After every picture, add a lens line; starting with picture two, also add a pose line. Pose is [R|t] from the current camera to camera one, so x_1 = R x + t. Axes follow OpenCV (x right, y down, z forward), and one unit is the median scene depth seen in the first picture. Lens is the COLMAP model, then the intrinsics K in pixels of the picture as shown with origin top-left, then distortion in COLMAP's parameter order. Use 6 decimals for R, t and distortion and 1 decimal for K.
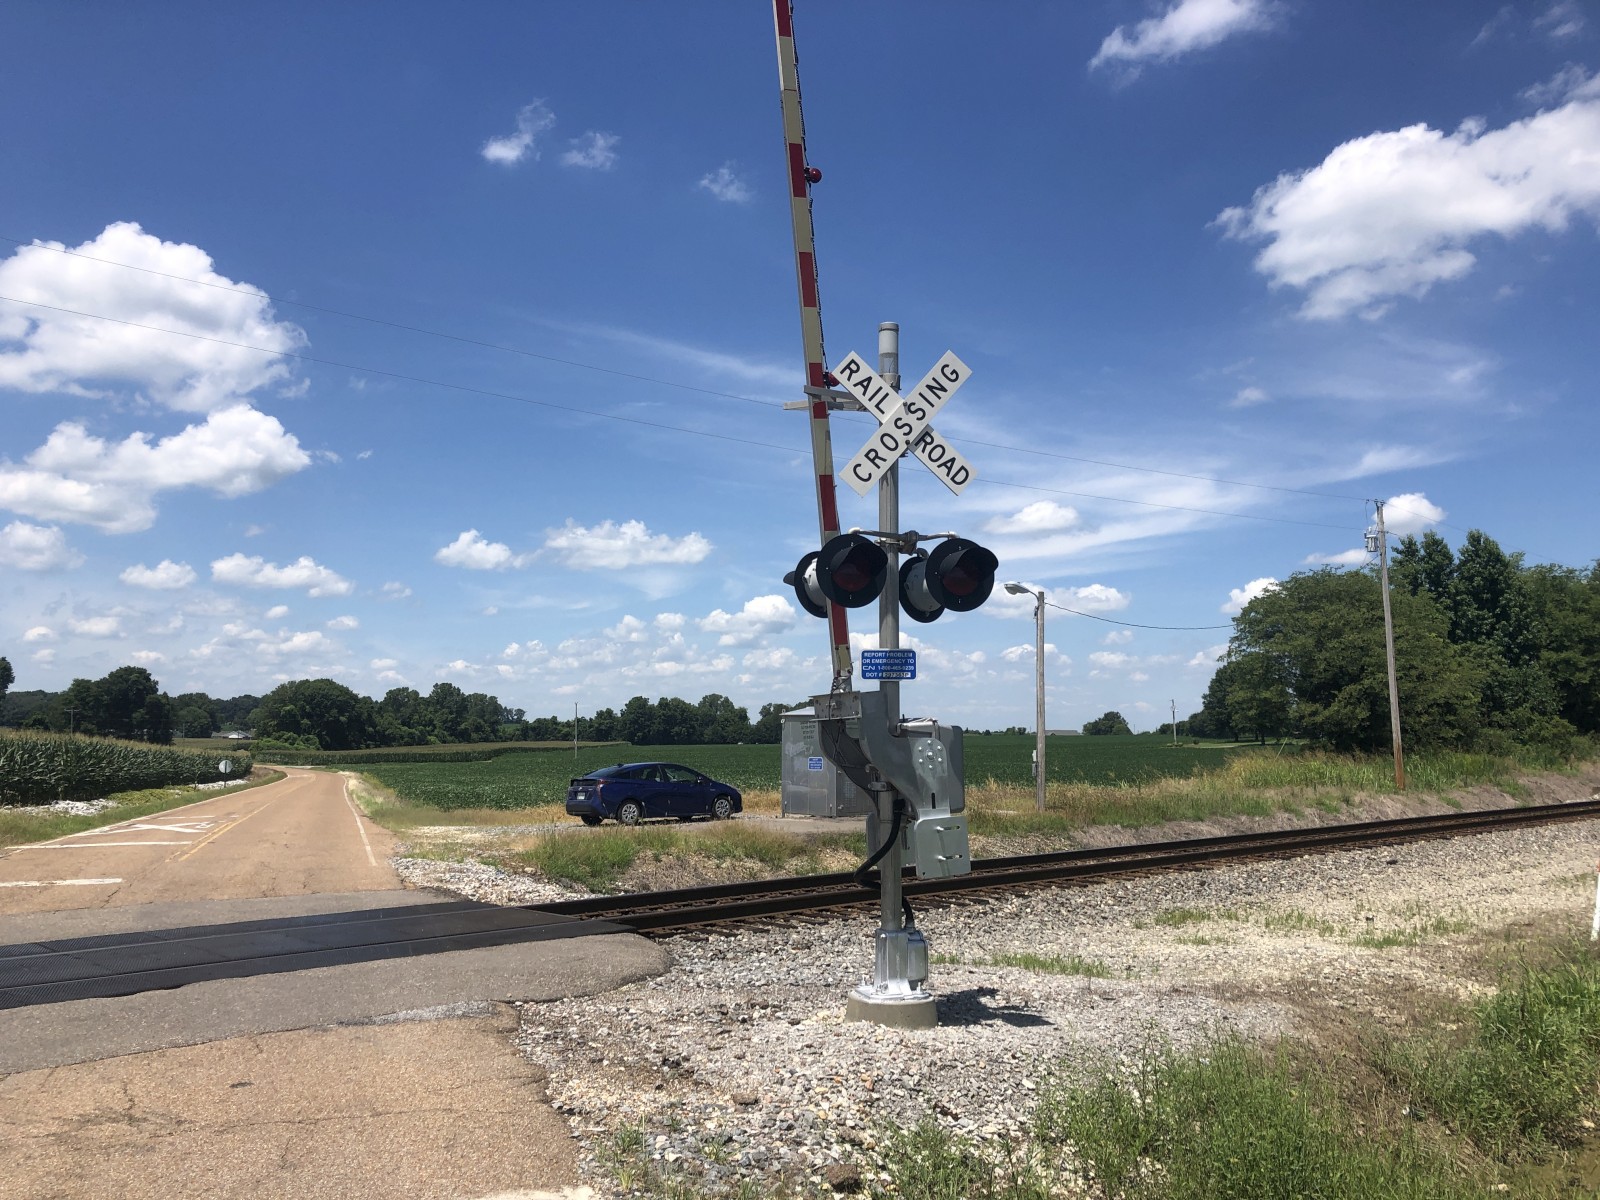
lens RADIAL K [[1325.9, 0, 800.0], [0, 1325.9, 600.0], [0, 0, 1]] dist [0.044495, -0.088087]
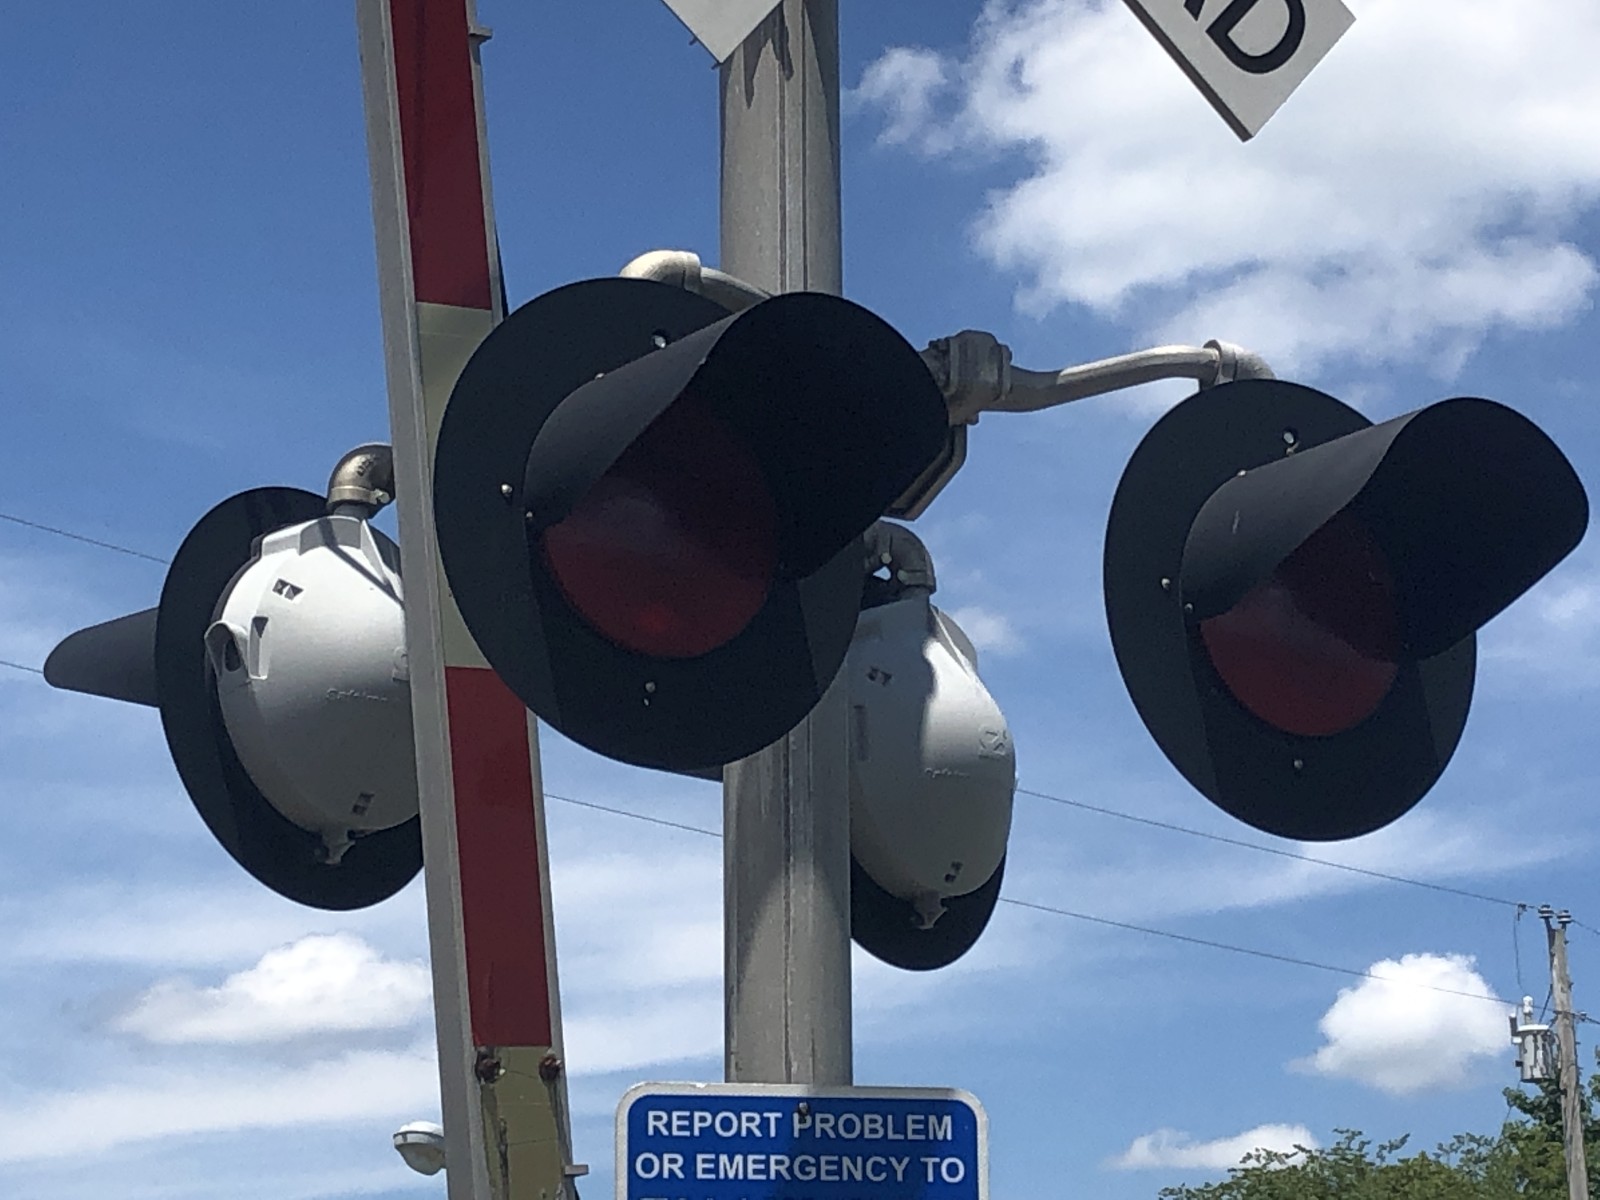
lens RADIAL K [[4450.0, 0, 800.0], [0, 4450.0, 600.0], [0, 0, 1]] dist [-0.018148, -0.231528]
pose [[0.956254, 0.056498, 0.287030, -0.036411], [-0.012192, 0.988017, -0.153860, 0.025894], [-0.292283, 0.143630, 0.945485, 0.215463]]
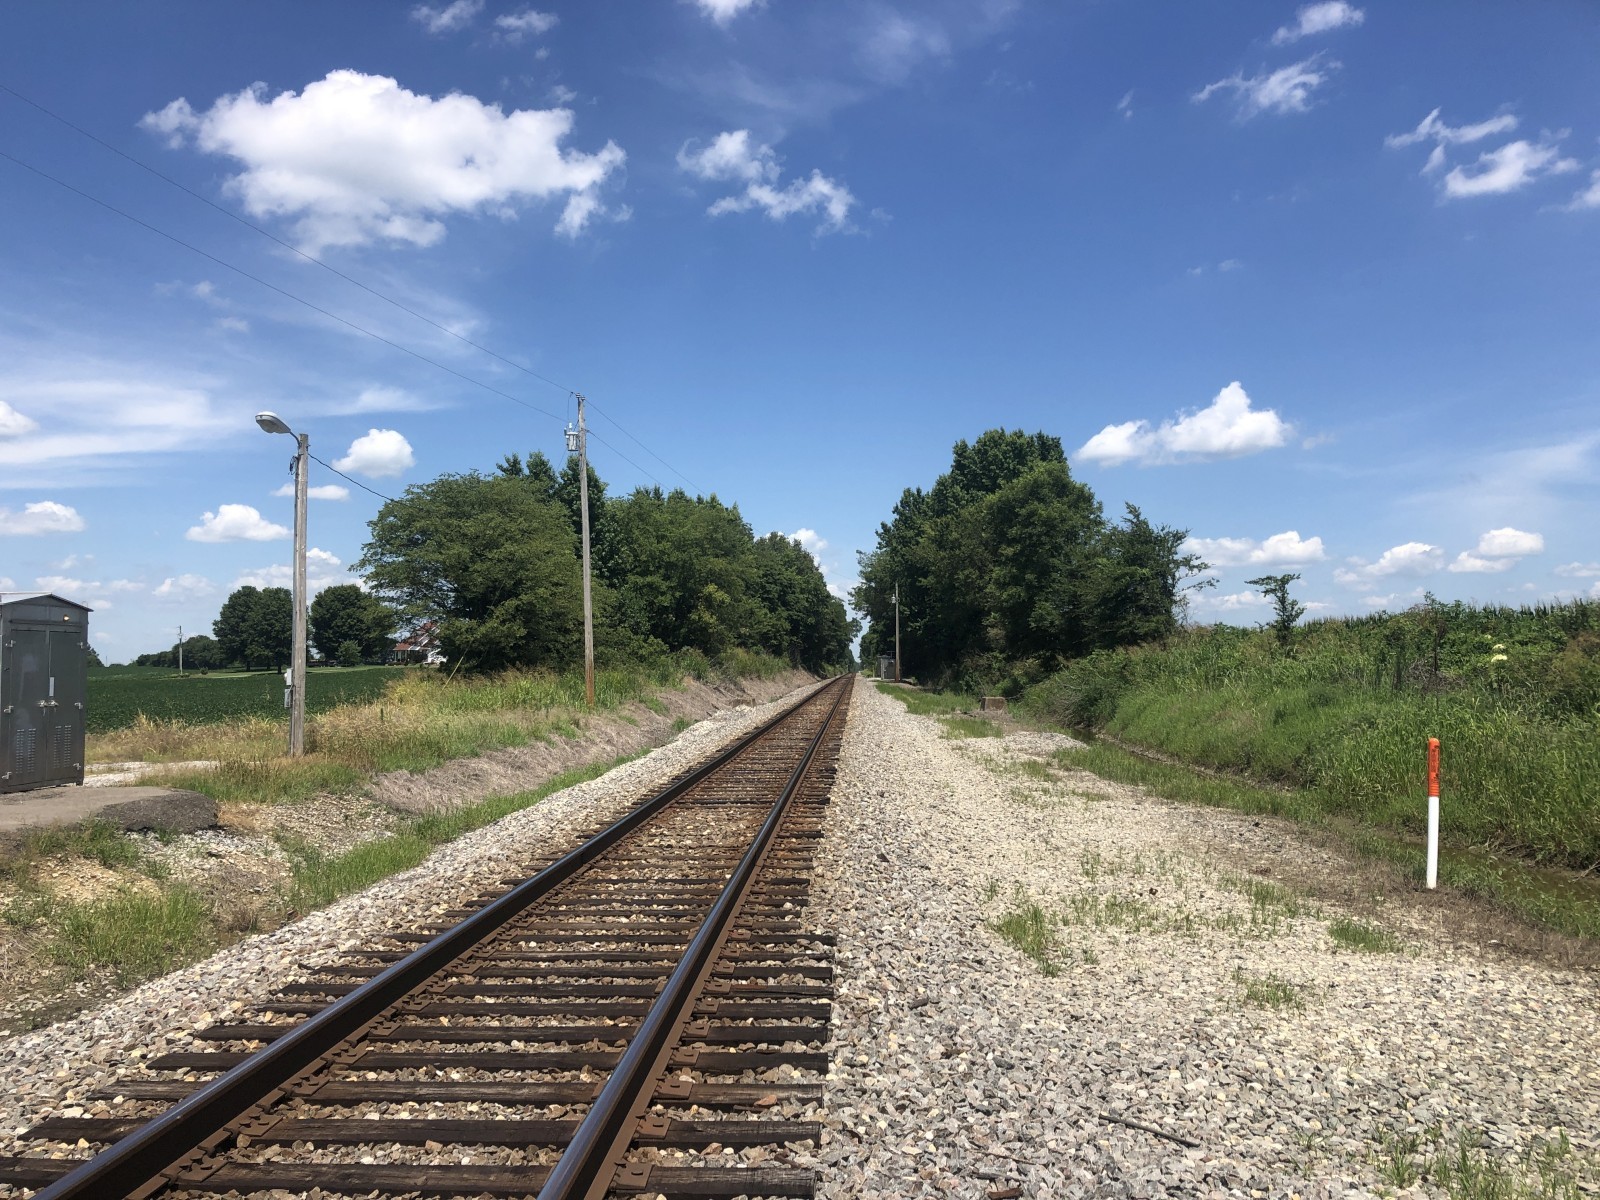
lens RADIAL K [[1290.1, 0, 800.0], [0, 1290.1, 600.0], [0, 0, 1]] dist [0.017539, -0.017595]
pose [[0.731667, 0.020814, 0.681344, -0.115870], [-0.055056, 0.998073, 0.028632, 0.066223], [-0.679435, -0.058462, 0.731403, 0.506608]]
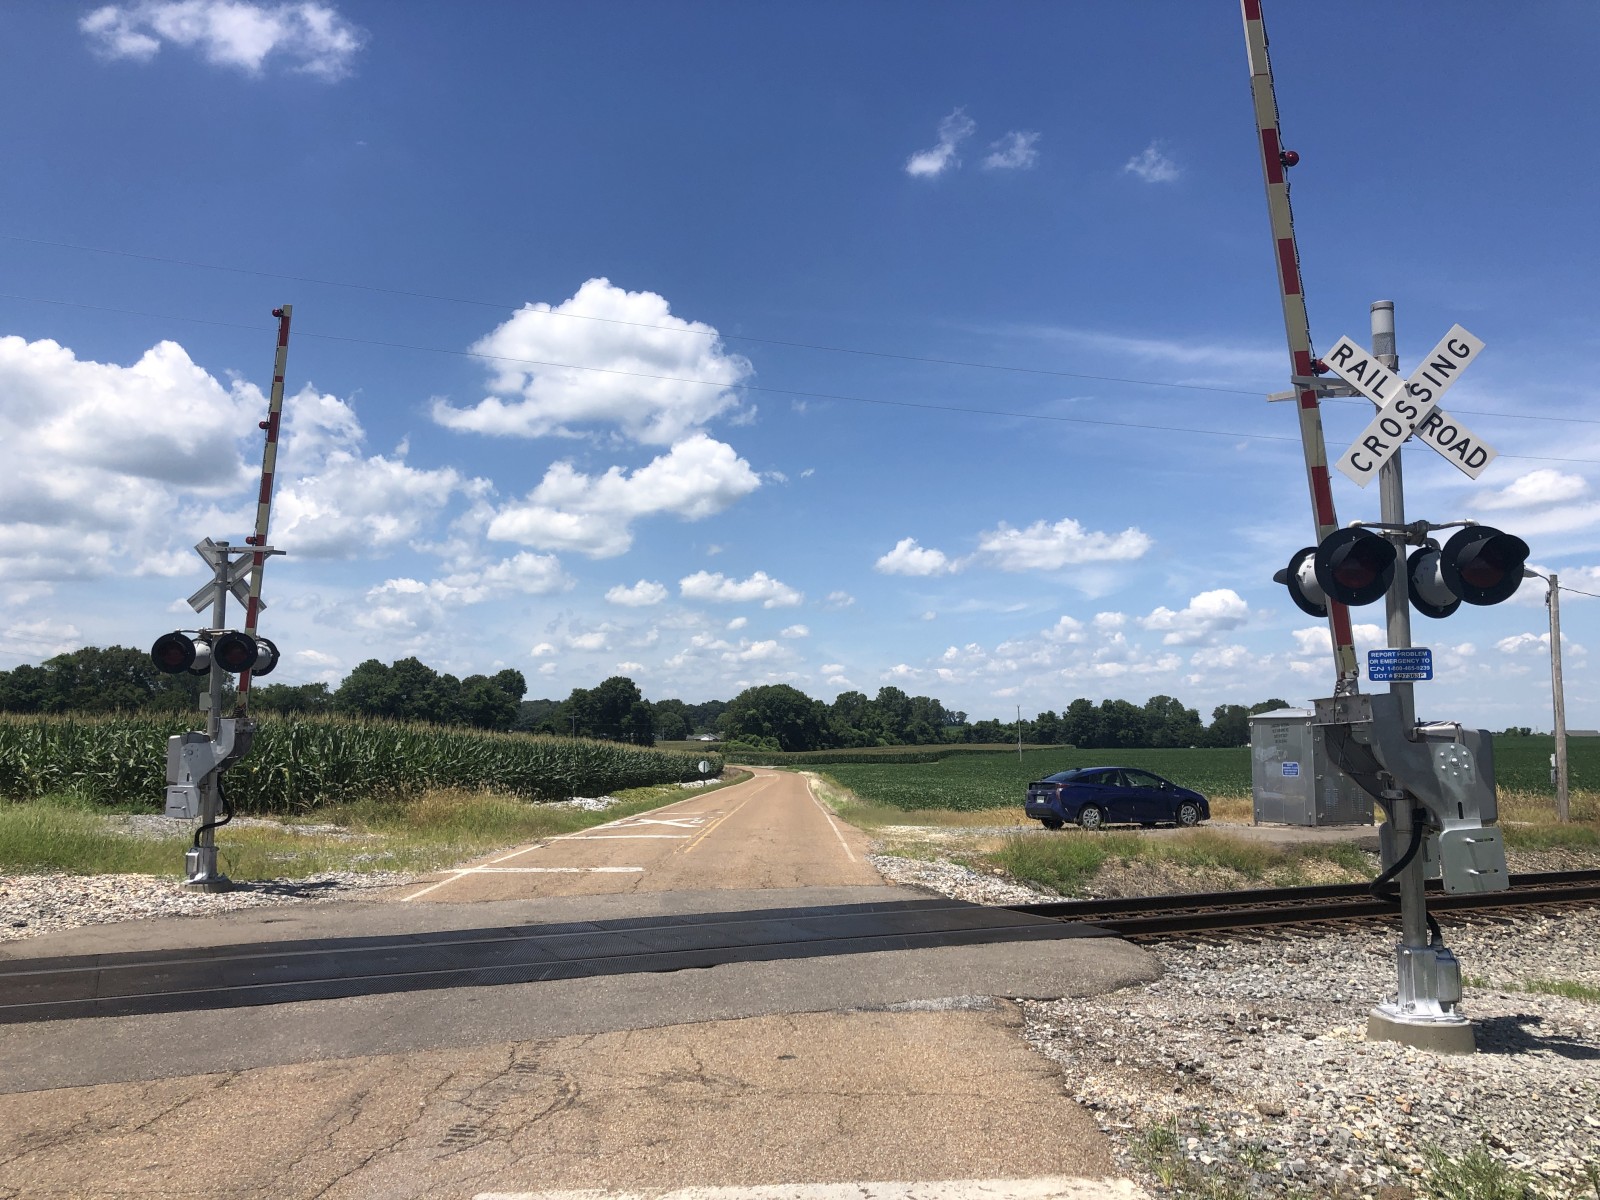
lens RADIAL K [[1329.0, 0, 781.7], [0, 1329.0, 602.5], [0, 0, 1]] dist [0.024851, -0.041872]
pose [[0.942673, -0.037098, -0.331651, -0.013259], [0.037174, 0.999290, -0.006116, -0.002436], [0.331642, -0.006564, 0.943382, -0.014901]]
